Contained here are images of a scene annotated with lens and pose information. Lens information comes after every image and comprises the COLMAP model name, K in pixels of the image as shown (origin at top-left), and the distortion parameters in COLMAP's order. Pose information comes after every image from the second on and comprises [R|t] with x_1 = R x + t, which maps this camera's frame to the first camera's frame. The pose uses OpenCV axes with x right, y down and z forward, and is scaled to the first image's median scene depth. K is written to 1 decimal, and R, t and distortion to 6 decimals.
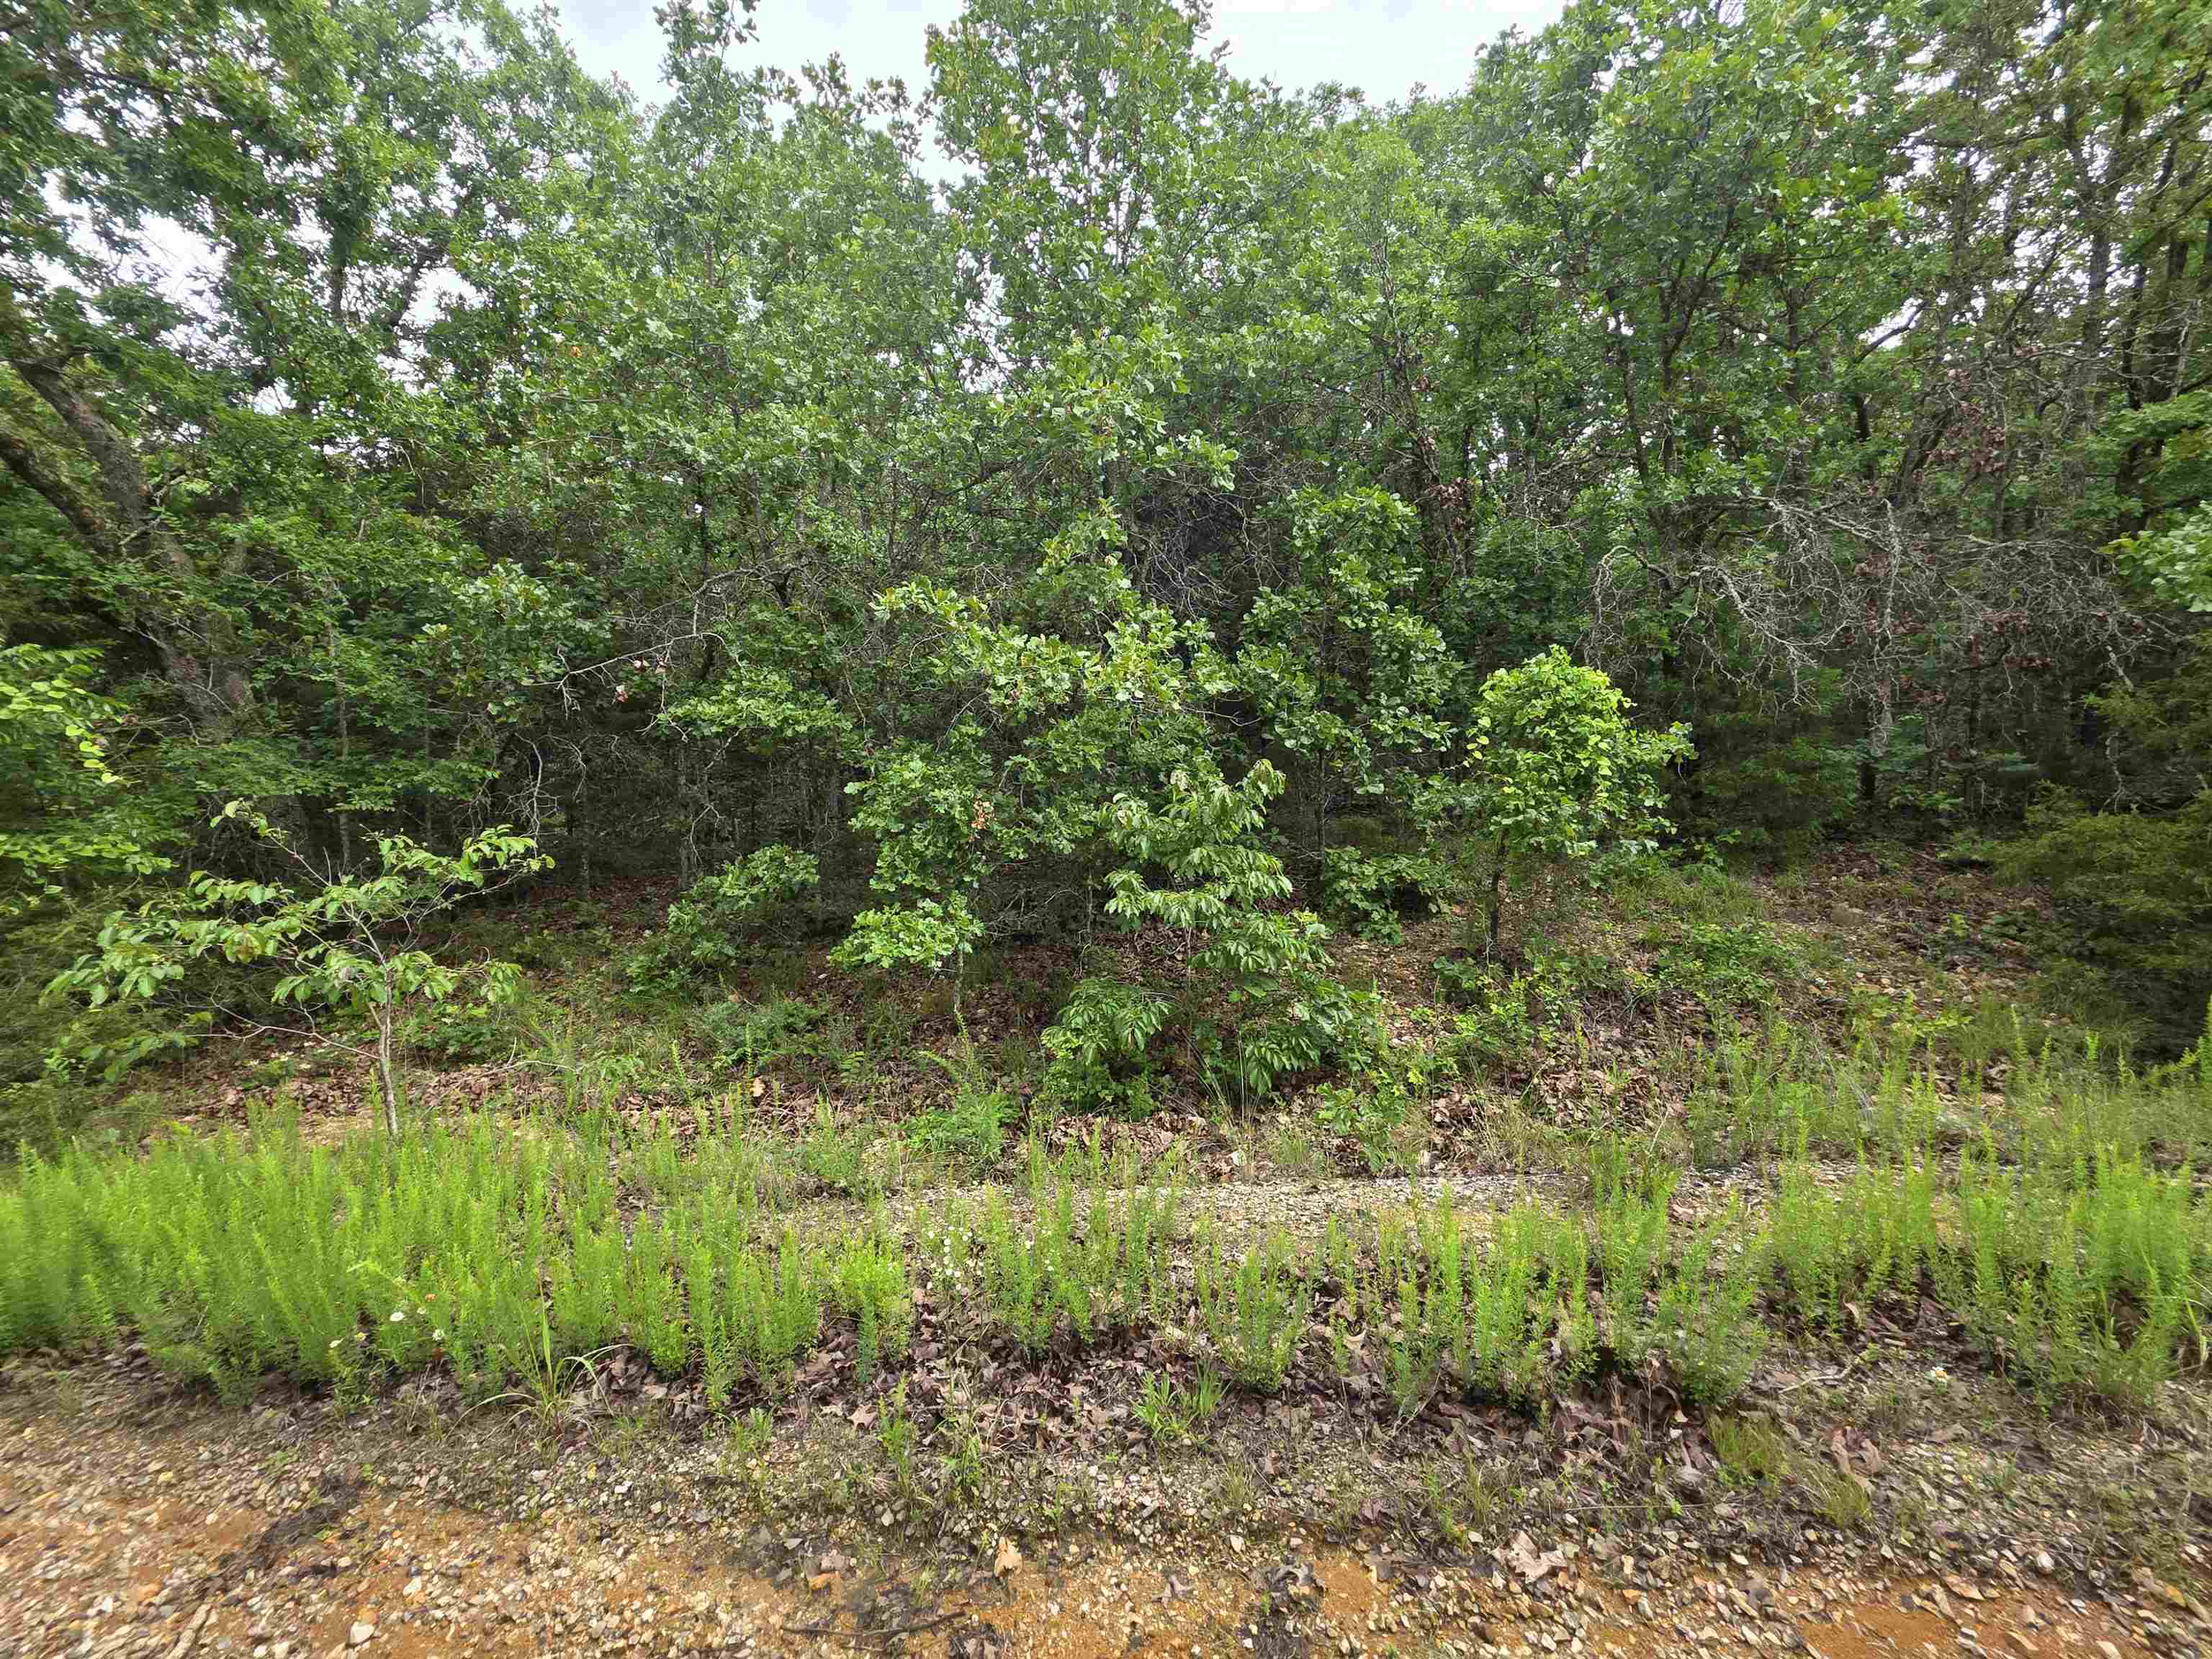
lens RADIAL K [[883.1, 0, 1109.6], [0, 883.1, 830.3], [0, 0, 1]] dist [0.003175, -0.001303]
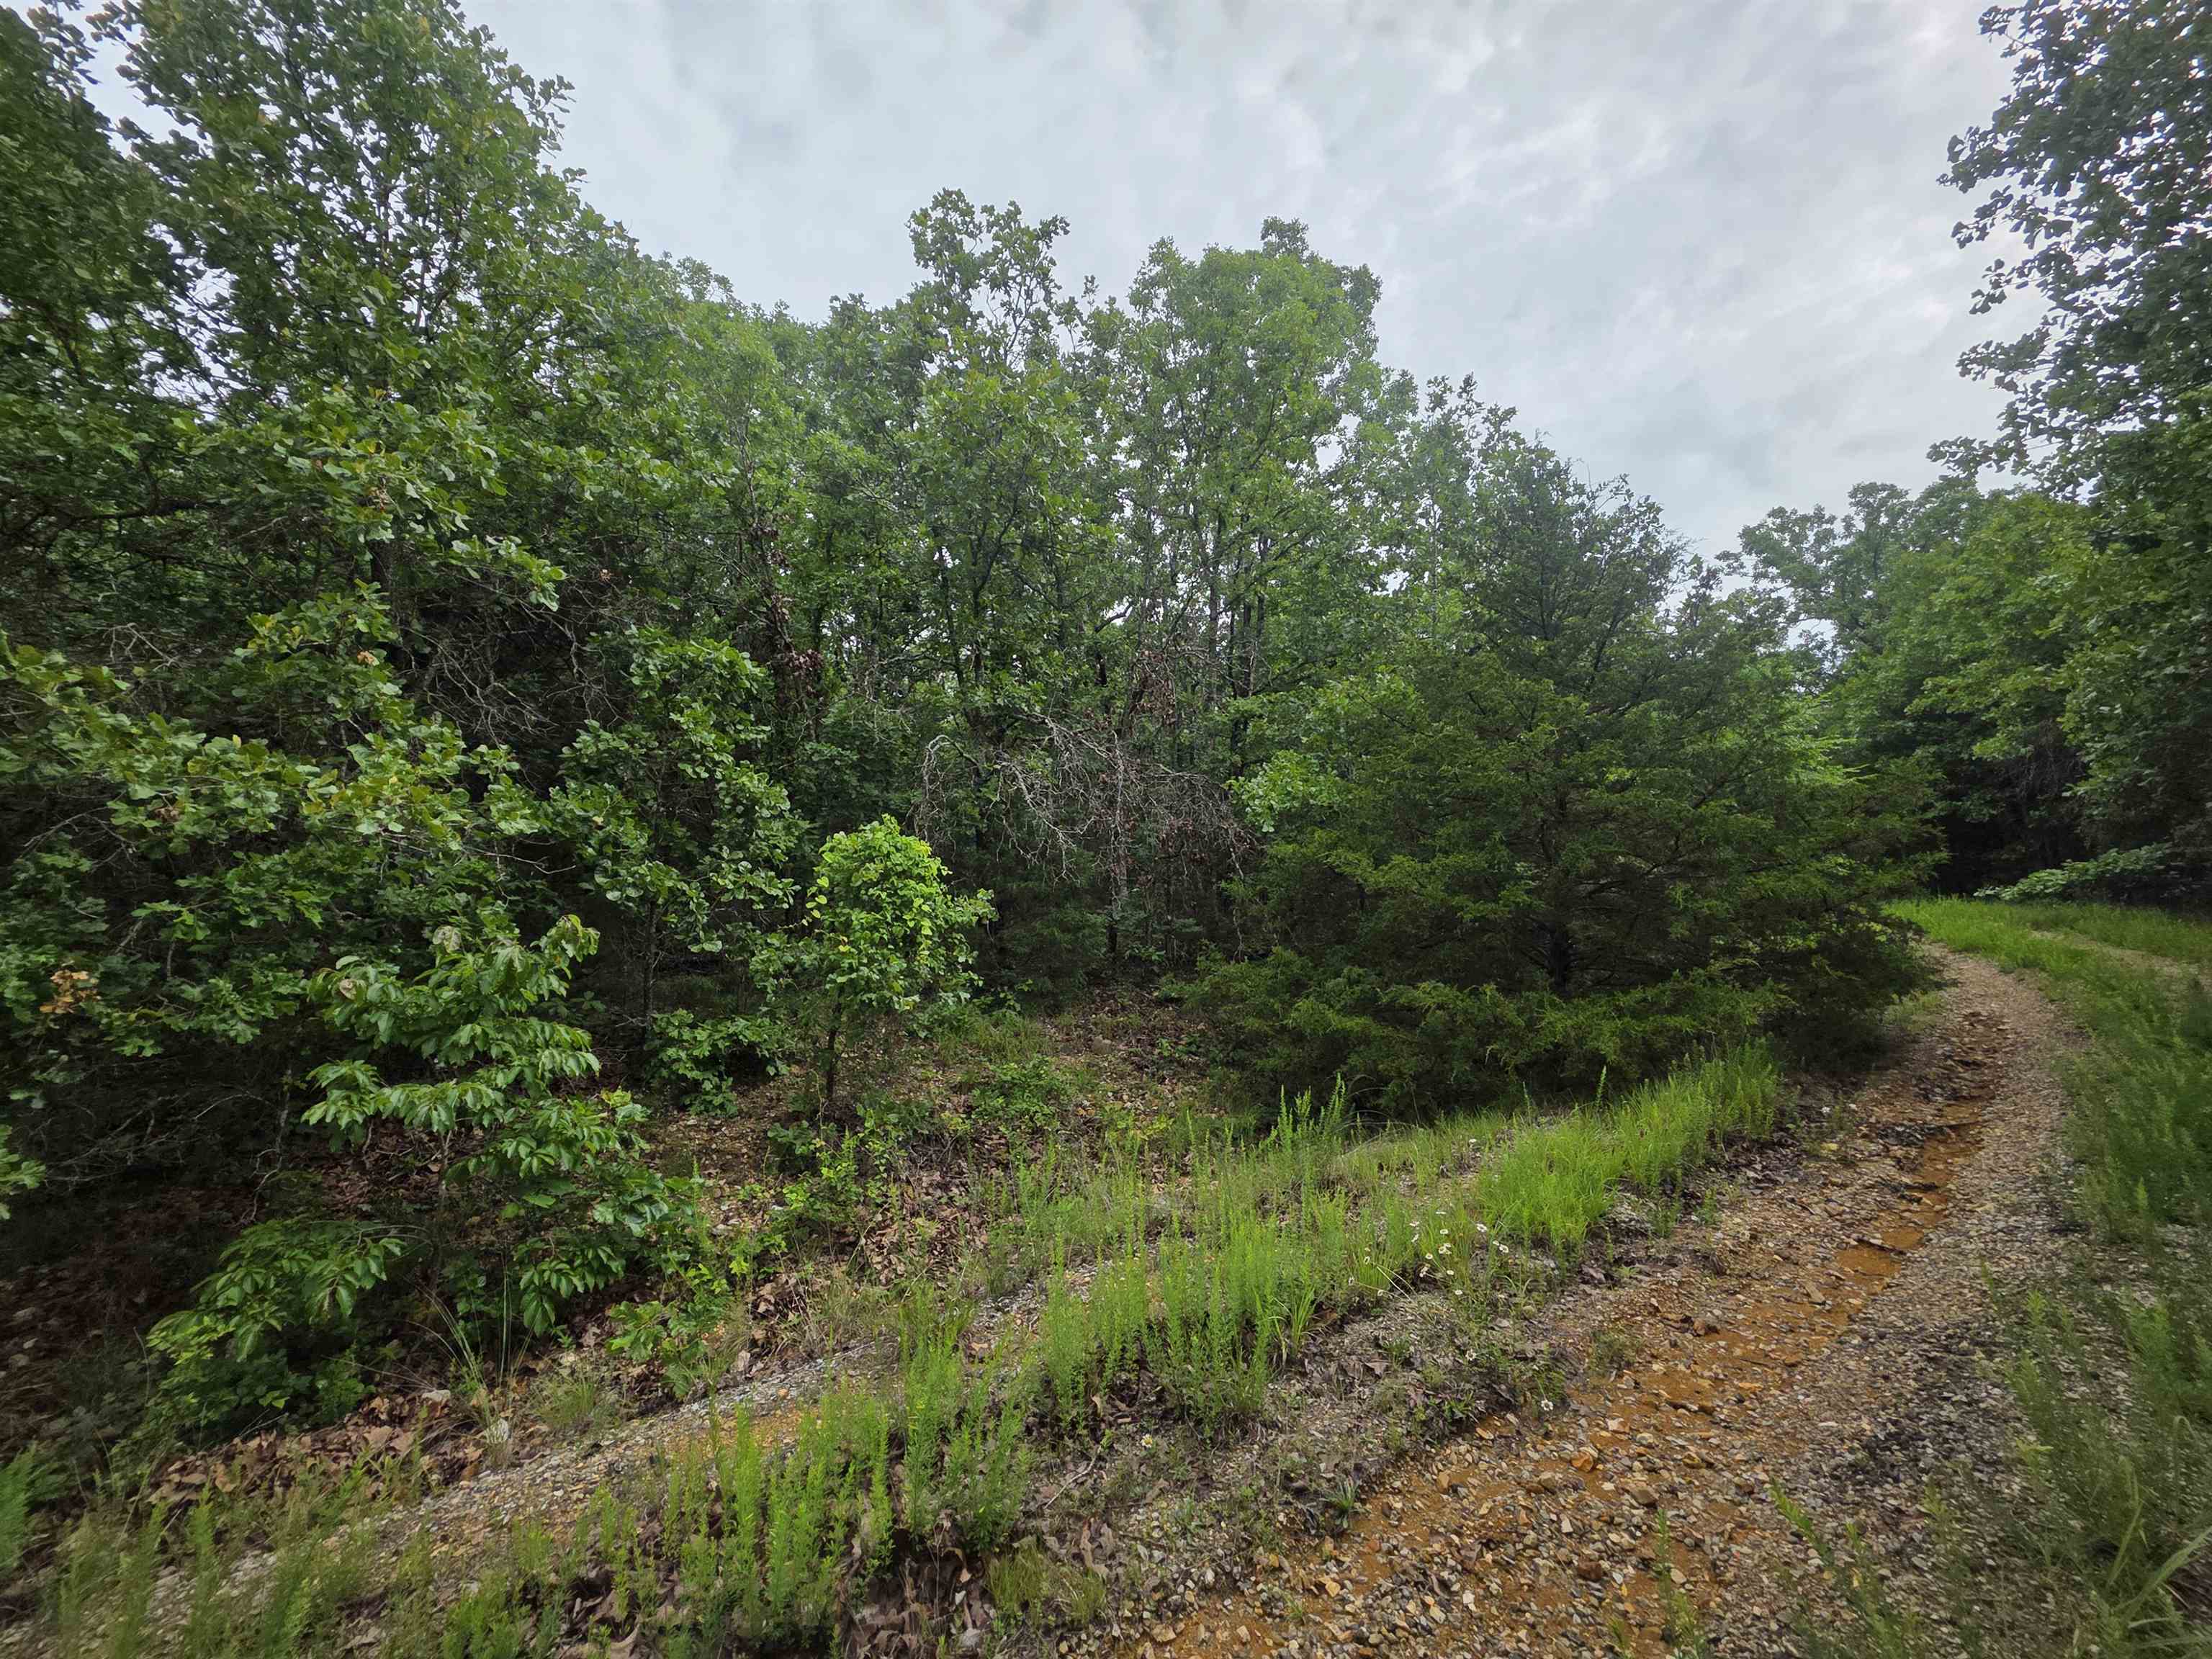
lens RADIAL K [[883.1, 0, 1109.6], [0, 883.1, 830.3], [0, 0, 1]] dist [0.003175, -0.001303]
pose [[0.766060, 0.079560, 0.637826, 0.015867], [0.030332, 0.986730, -0.159511, -0.006647], [-0.642053, 0.141542, 0.753481, -0.000947]]
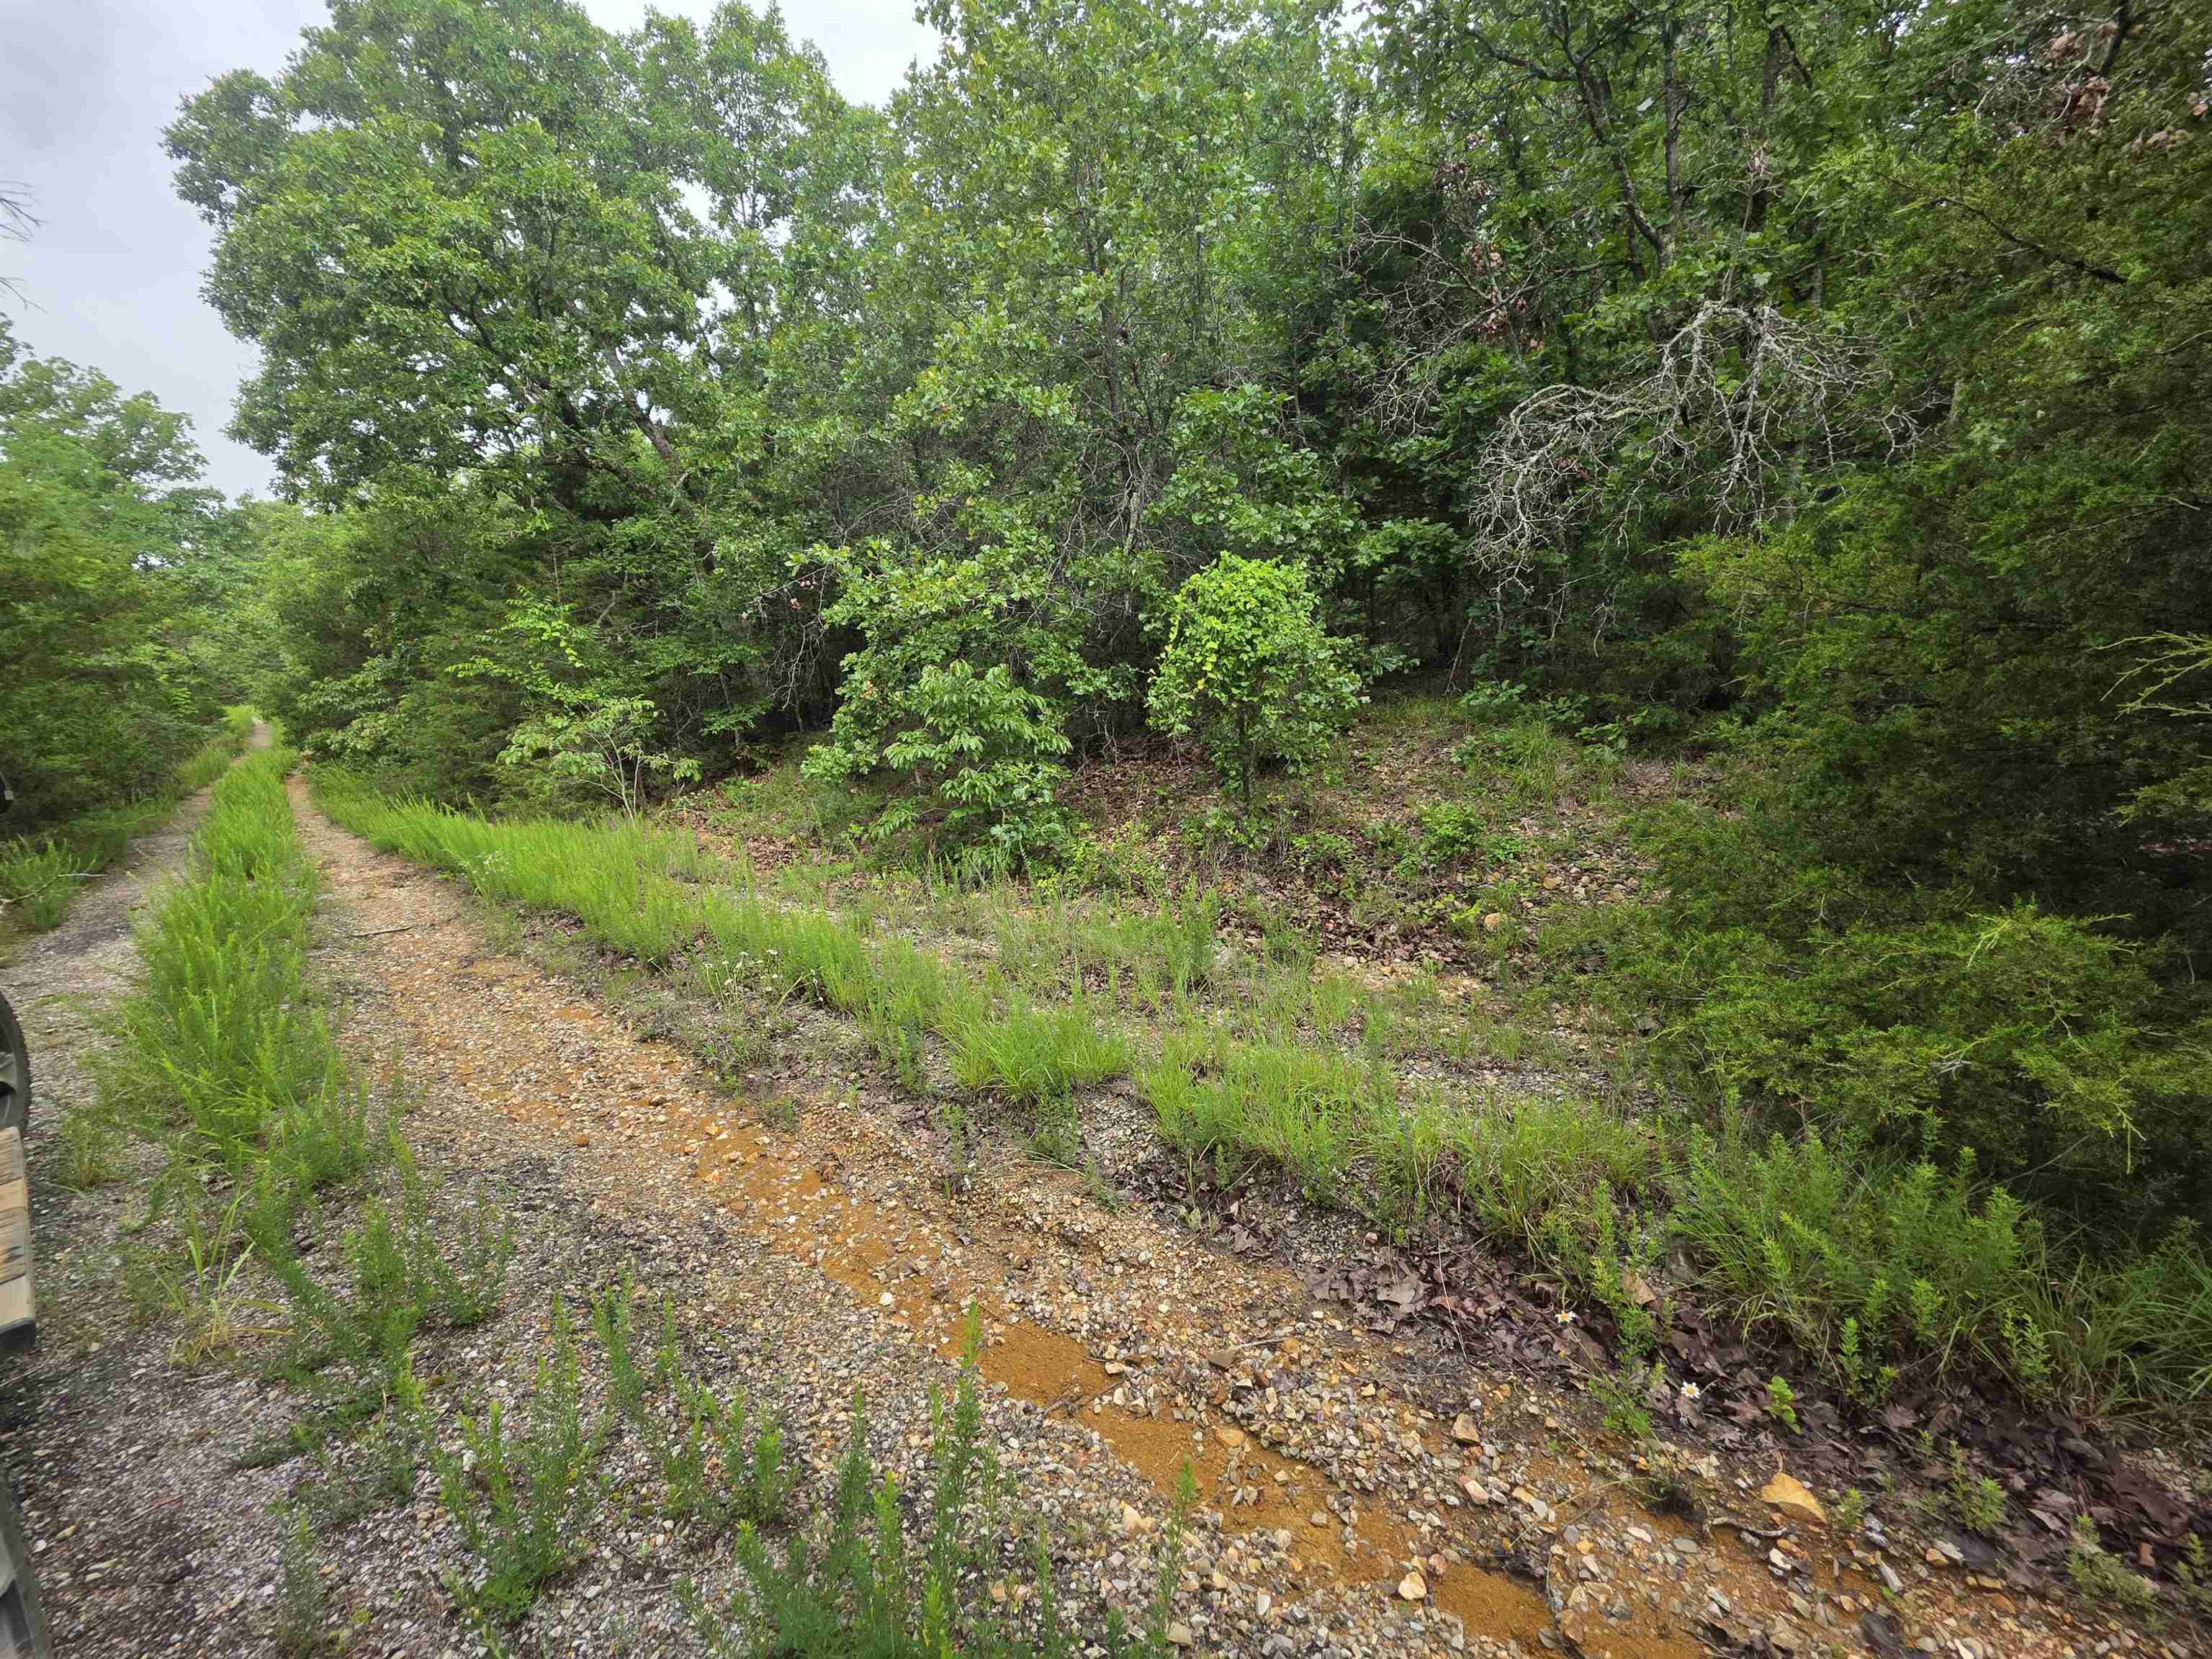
lens RADIAL K [[874.1, 0, 1108.6], [0, 874.1, 830.5], [0, 0, 1]] dist [0.002586, -0.000828]
pose [[0.822403, 0.115822, -0.556990, 0.971654], [-0.000613, 0.979237, 0.202720, -0.076380], [0.568905, -0.166376, 0.805398, -0.068089]]
